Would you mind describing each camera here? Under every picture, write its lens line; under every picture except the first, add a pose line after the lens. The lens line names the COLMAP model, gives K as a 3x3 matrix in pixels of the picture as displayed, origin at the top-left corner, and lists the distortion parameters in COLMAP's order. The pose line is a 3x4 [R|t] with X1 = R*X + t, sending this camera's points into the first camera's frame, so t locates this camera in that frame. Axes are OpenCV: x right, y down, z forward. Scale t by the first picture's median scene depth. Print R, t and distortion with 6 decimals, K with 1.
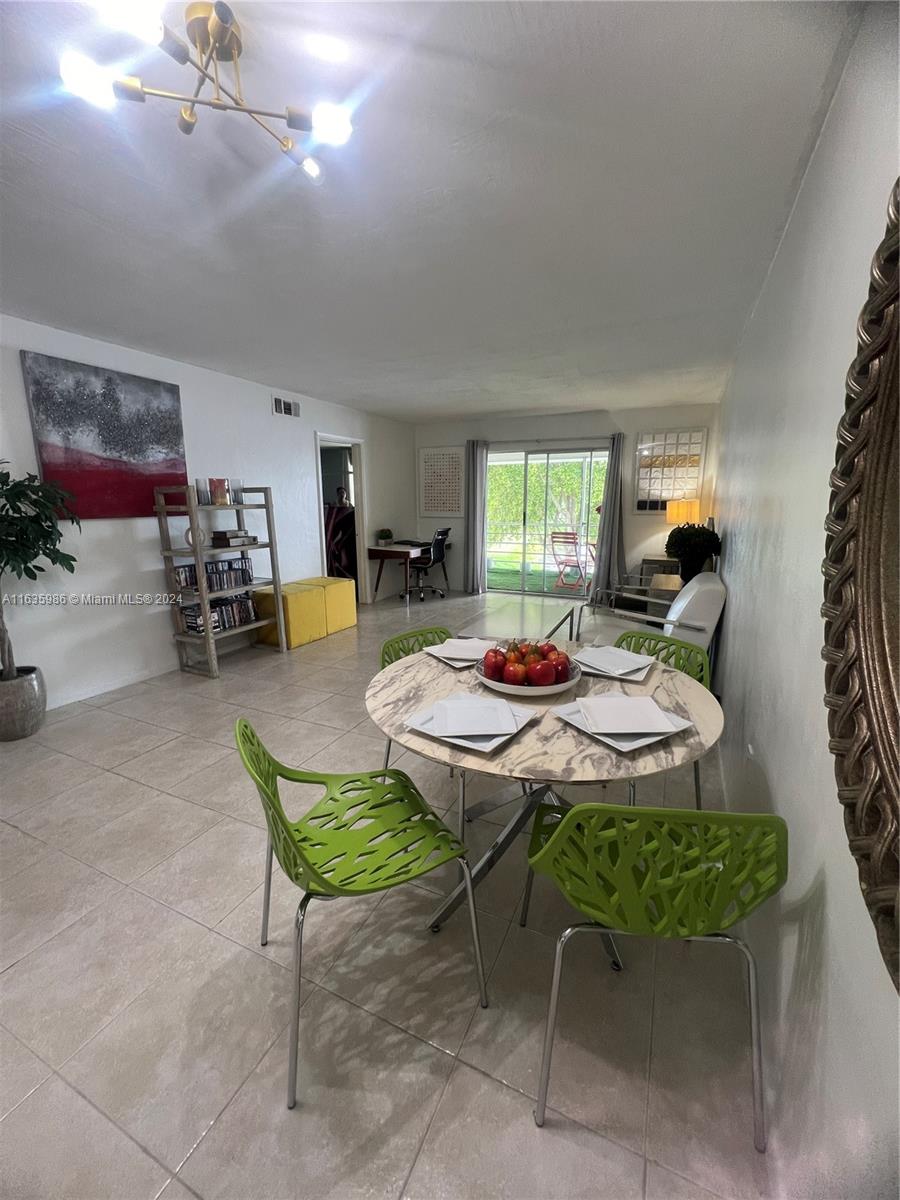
lens RADIAL K [[481.4, 0, 452.9], [0, 481.4, 594.2], [0, 0, 1]] dist [0.002361, 0.000156]
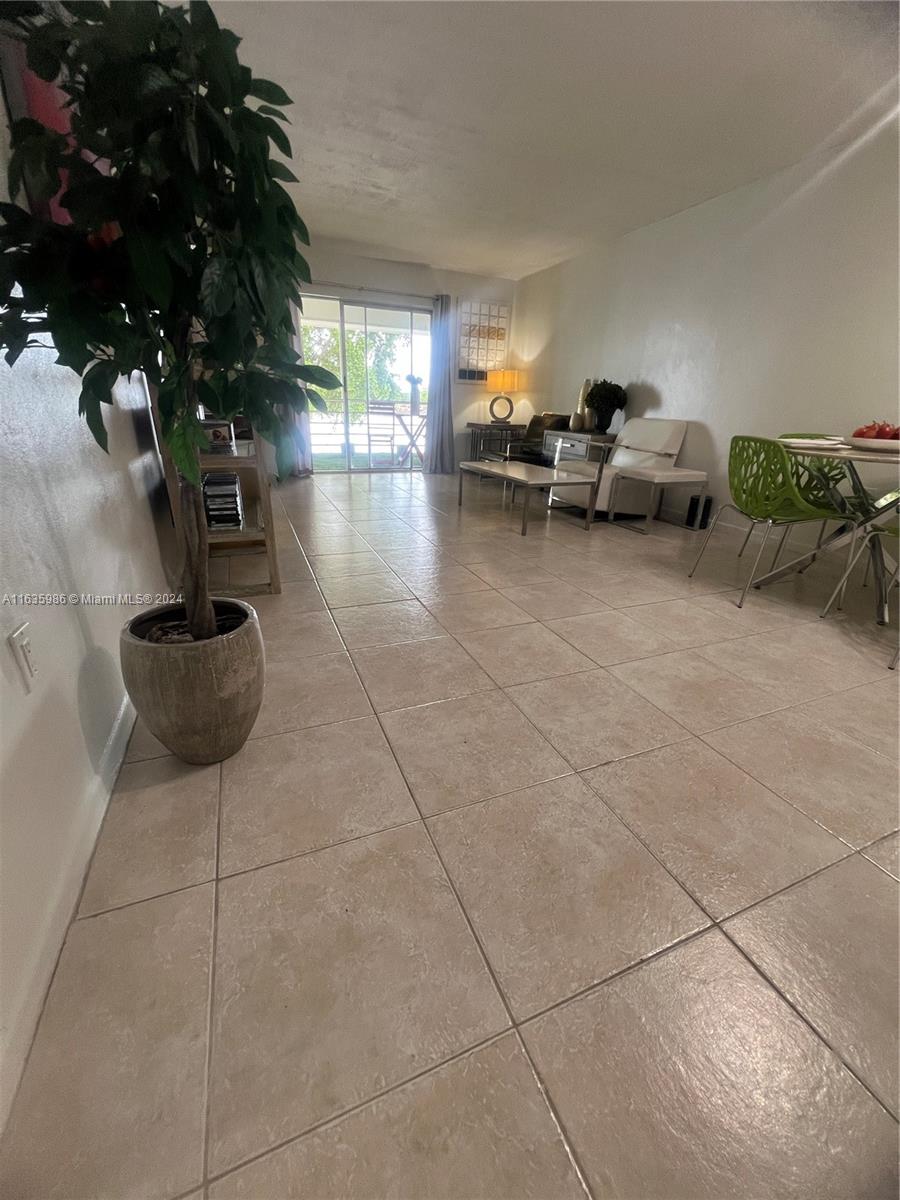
lens RADIAL K [[481.5, 0, 455.8], [0, 481.5, 589.1], [0, 0, 1]] dist [0.002177, 0.000287]
pose [[0.670433, -0.240999, 0.701740, -0.499177], [0.106286, 0.967220, 0.230628, 0.030718], [-0.734318, -0.080035, 0.674070, 0.254339]]
